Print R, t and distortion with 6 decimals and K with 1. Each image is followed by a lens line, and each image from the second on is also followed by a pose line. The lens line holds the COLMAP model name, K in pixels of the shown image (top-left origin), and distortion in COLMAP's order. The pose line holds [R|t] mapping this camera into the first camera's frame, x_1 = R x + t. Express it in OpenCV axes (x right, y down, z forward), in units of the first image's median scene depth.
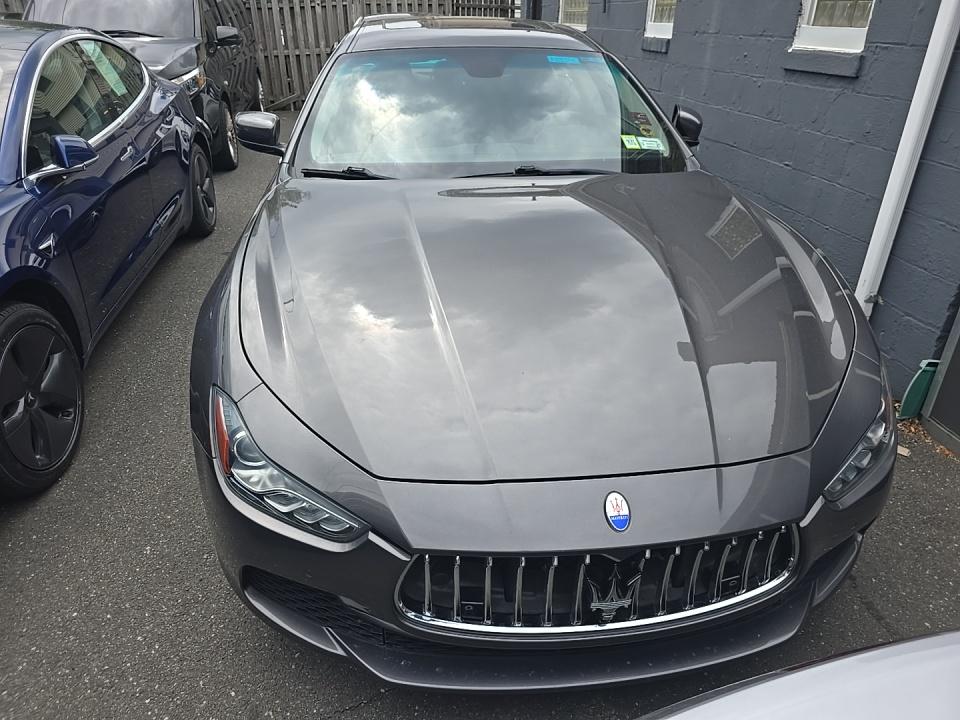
lens RADIAL K [[656.5, 0, 482.5], [0, 656.5, 360.6], [0, 0, 1]] dist [0.000331, -0.007170]
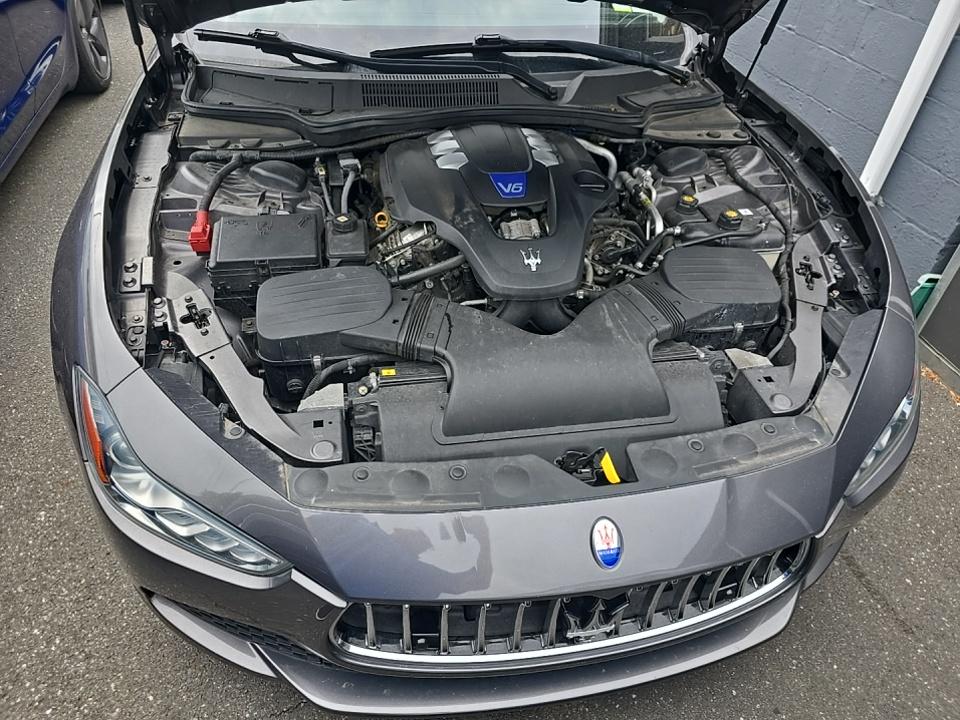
lens RADIAL K [[656.5, 0, 482.5], [0, 656.5, 360.6], [0, 0, 1]] dist [0.000331, -0.007170]
pose [[0.997235, -0.007722, 0.073915, -0.001243], [-0.008630, 0.975826, 0.218378, -0.081168], [-0.073815, -0.218412, 0.973061, 0.143857]]
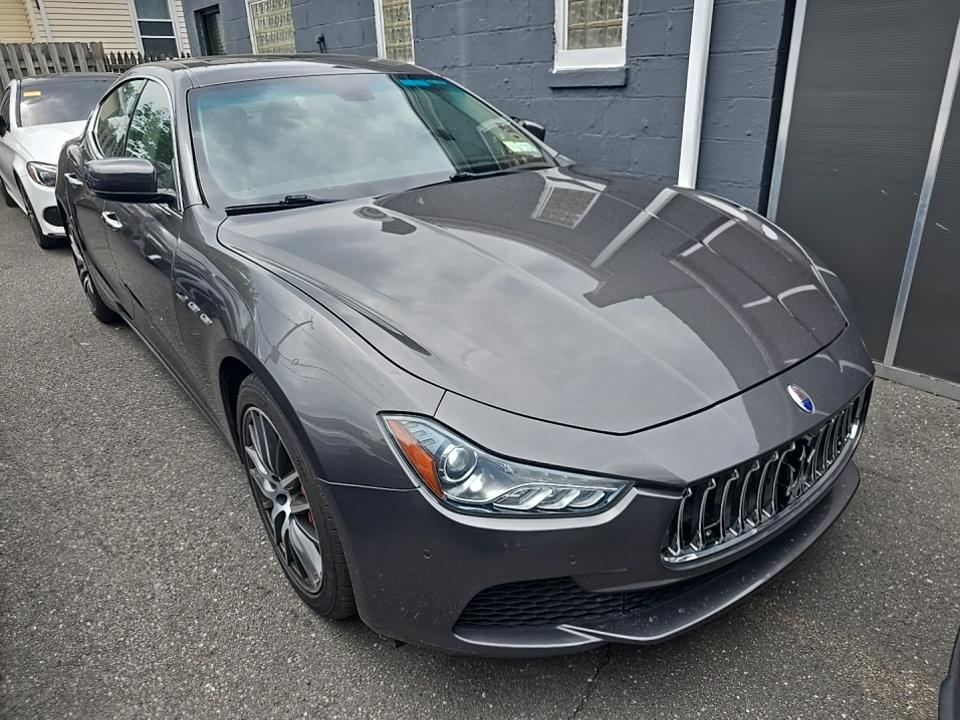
lens RADIAL K [[655.0, 0, 479.1], [0, 655.0, 362.6], [0, 0, 1]] dist [0.003688, -0.001134]
pose [[0.860754, -0.241456, 0.448109, -0.406007], [0.275713, 0.961169, -0.011695, 0.011471], [-0.427884, 0.133616, 0.893903, 0.092488]]
